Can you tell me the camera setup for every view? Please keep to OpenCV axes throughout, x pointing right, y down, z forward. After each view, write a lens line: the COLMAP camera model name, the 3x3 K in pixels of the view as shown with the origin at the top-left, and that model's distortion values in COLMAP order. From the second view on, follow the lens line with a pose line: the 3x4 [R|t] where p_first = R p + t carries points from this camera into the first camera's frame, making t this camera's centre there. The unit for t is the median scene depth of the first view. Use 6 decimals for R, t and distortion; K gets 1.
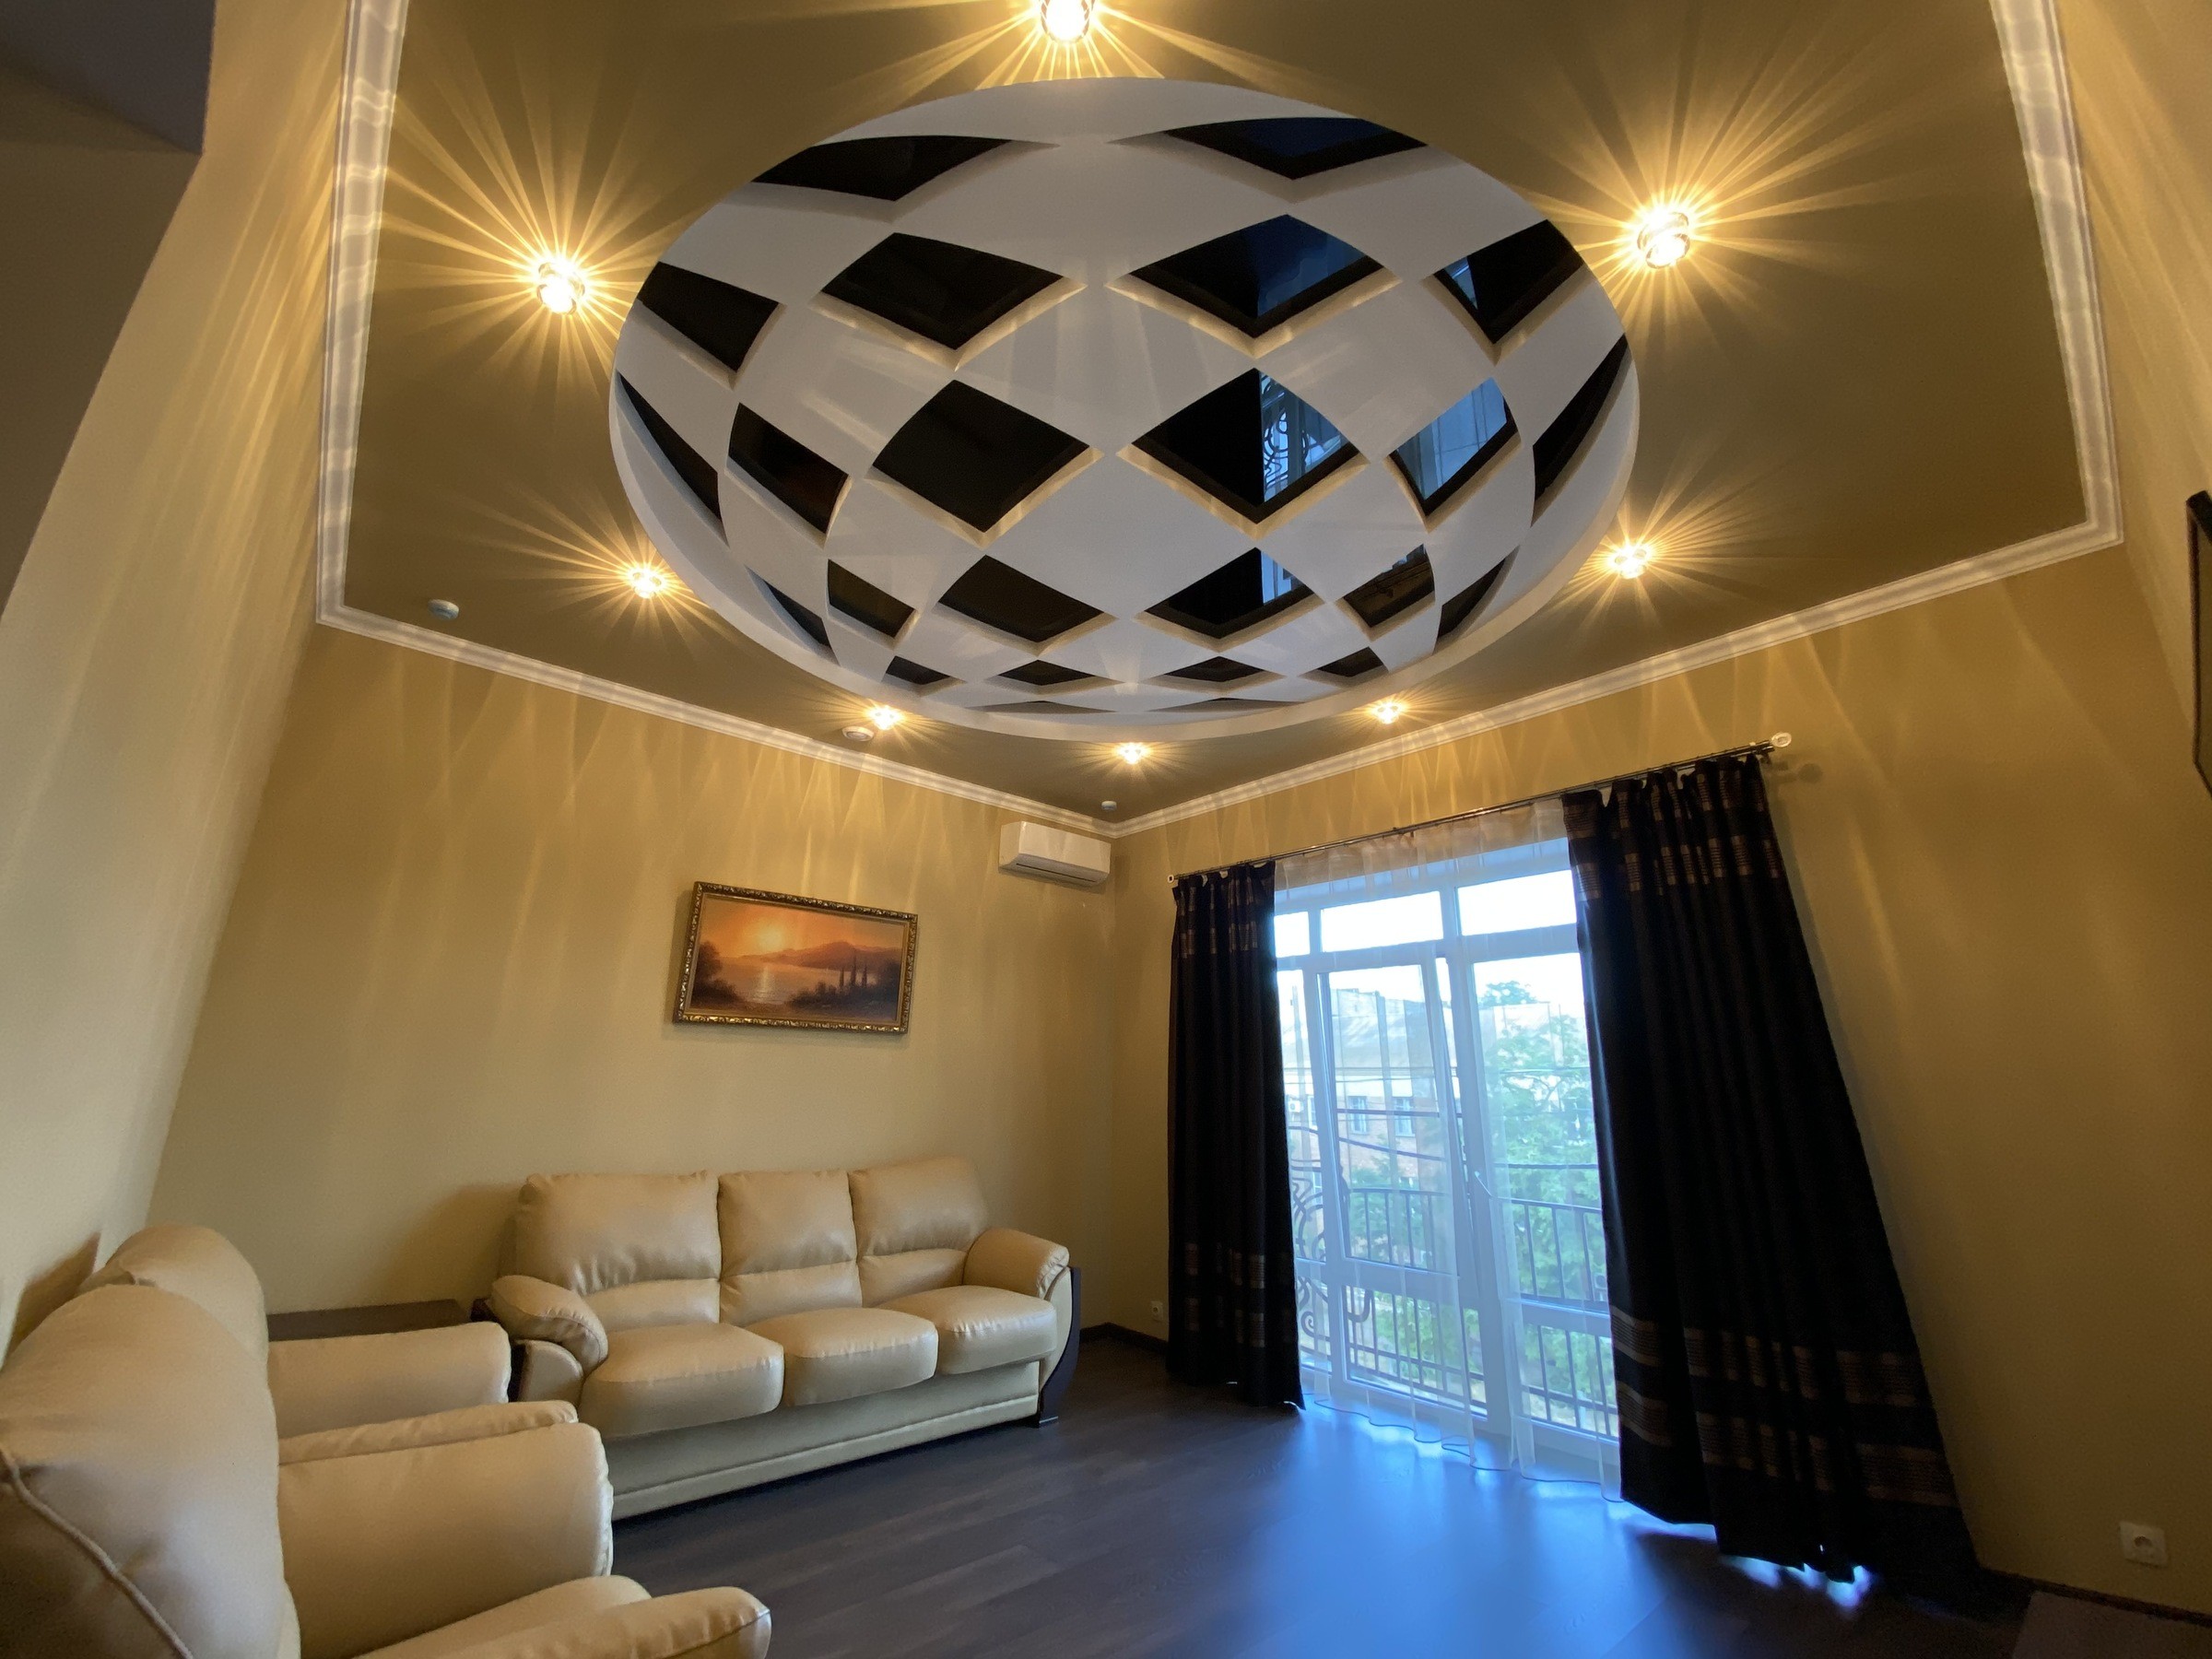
lens RADIAL K [[873.6, 0, 1107.2], [0, 873.6, 814.4], [0, 0, 1]] dist [0.001097, -0.013990]
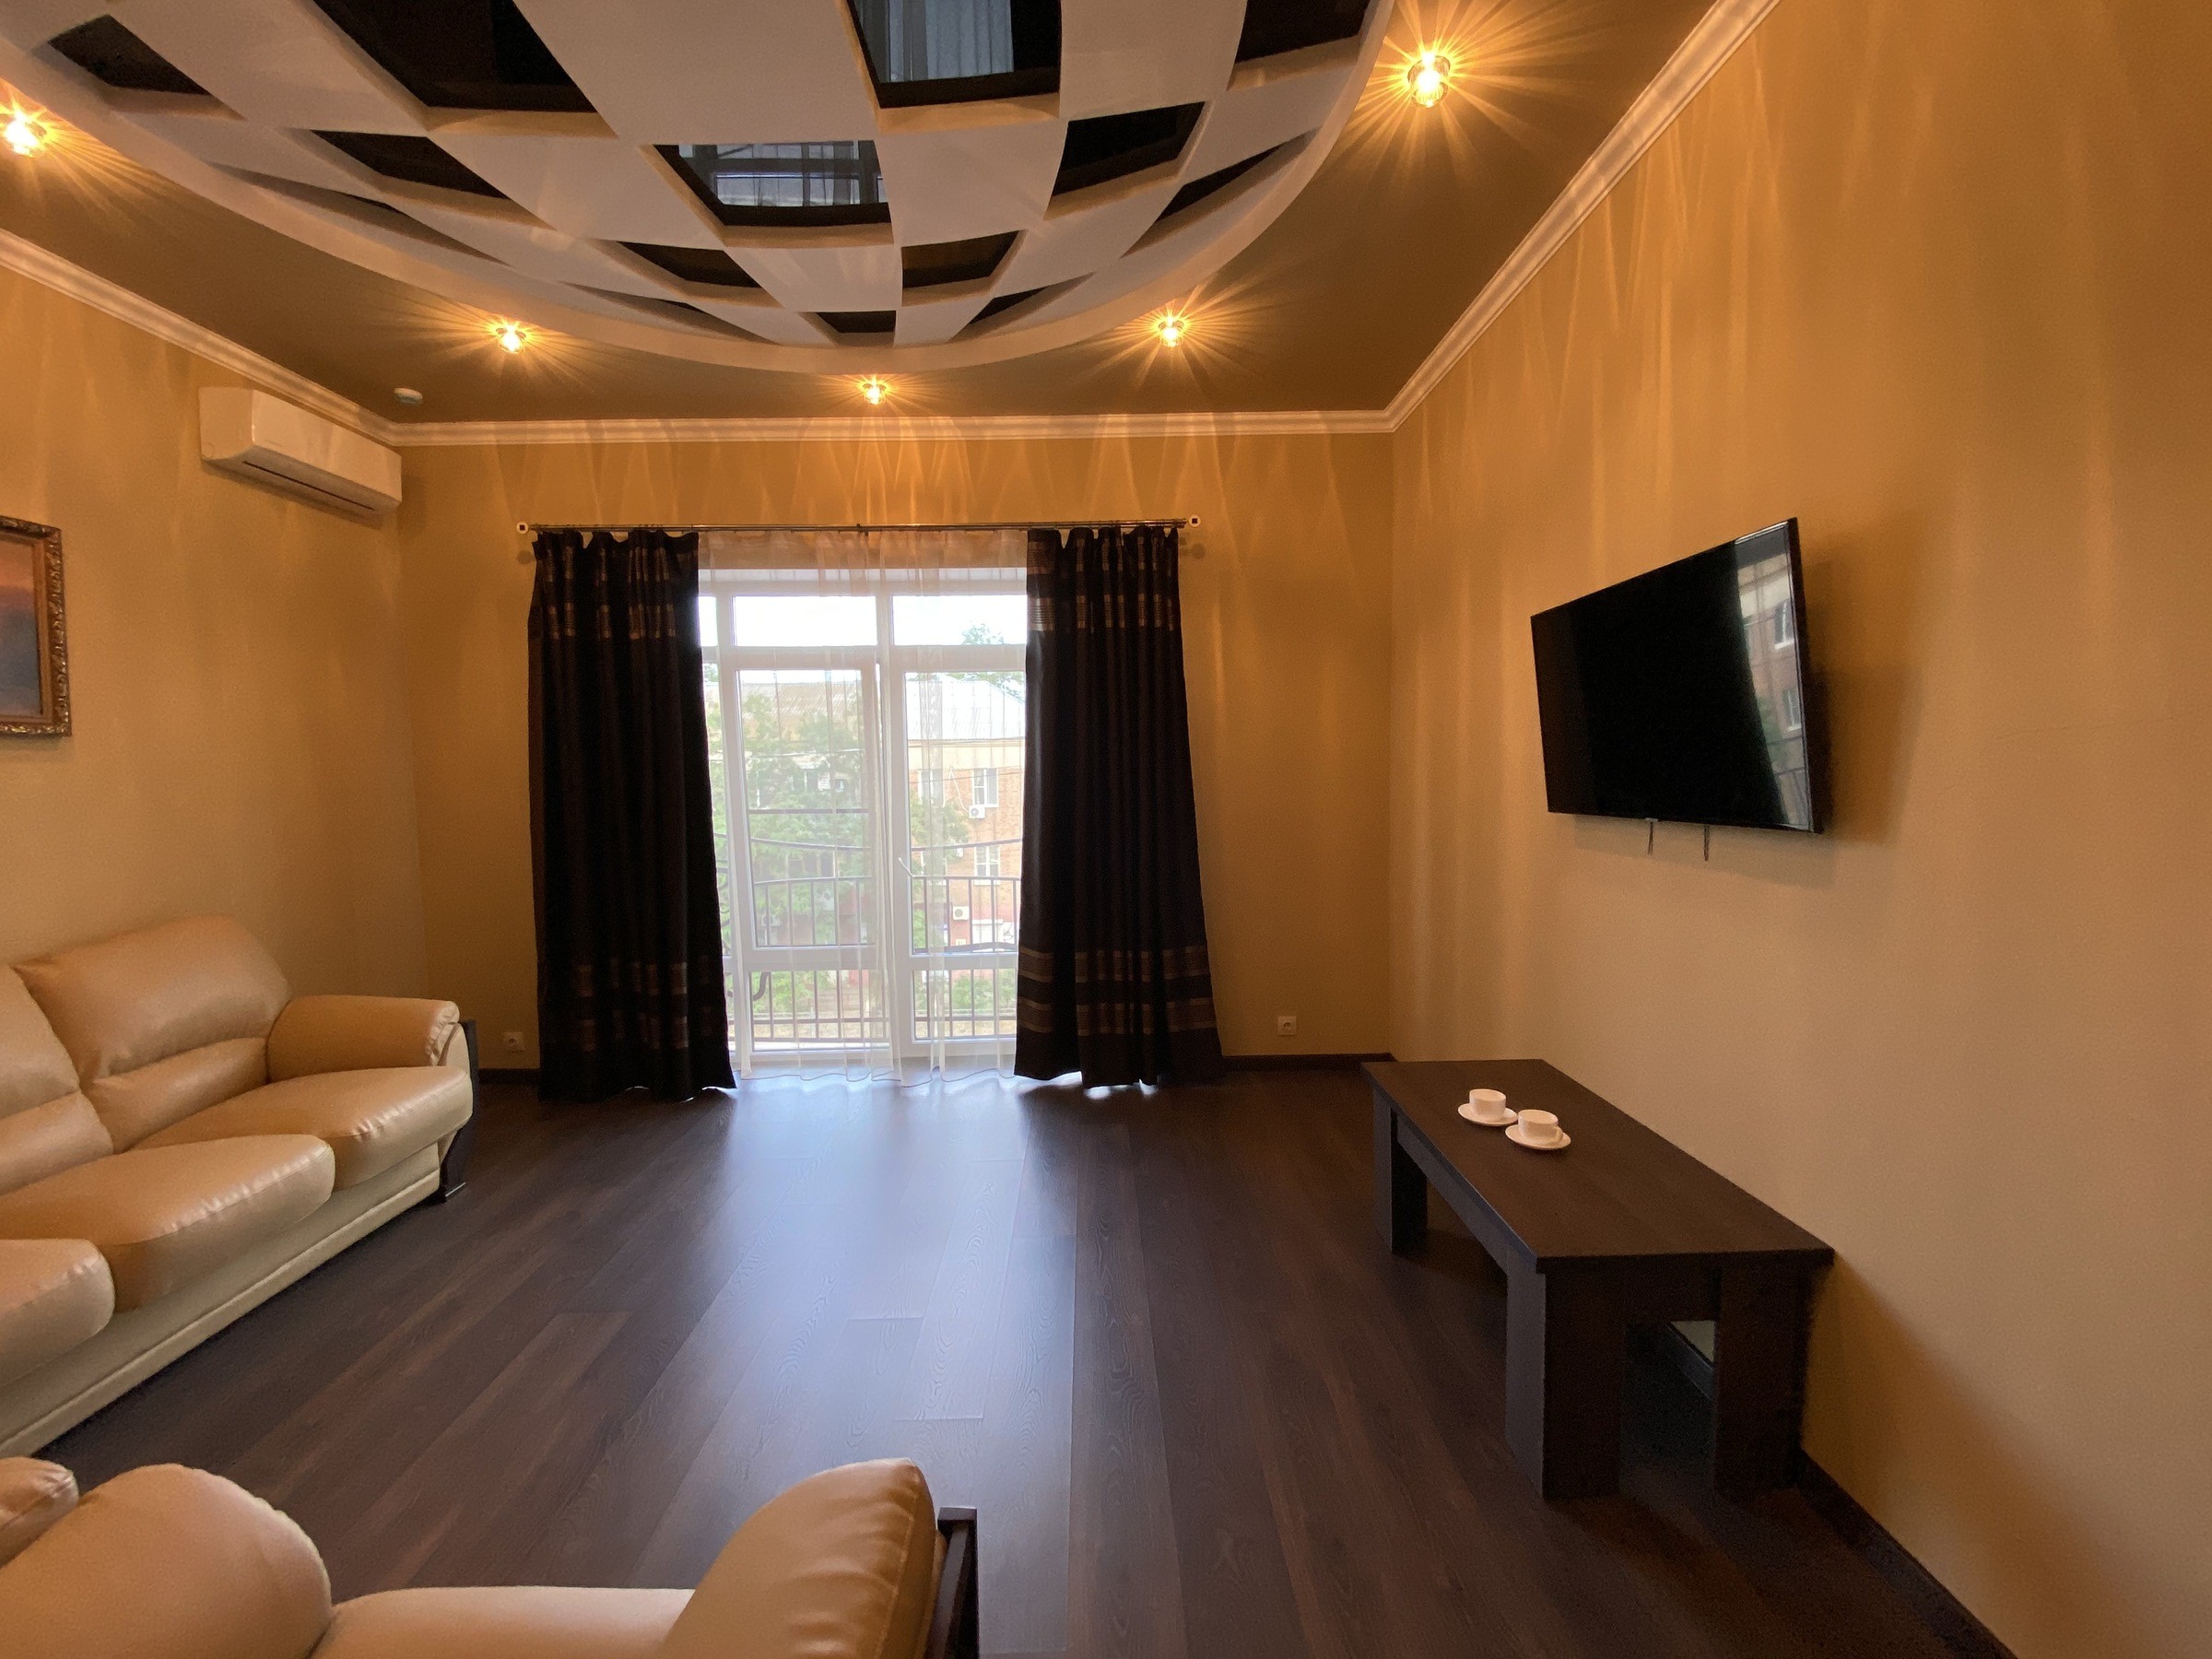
lens RADIAL K [[886.8, 0, 1106.0], [0, 886.8, 829.5], [0, 0, 1]] dist [0.030434, -0.026355]
pose [[0.650064, -0.079633, 0.755695, -0.258648], [-0.205533, 0.938998, 0.275753, 0.004364], [-0.731555, -0.334577, 0.594041, 0.135547]]
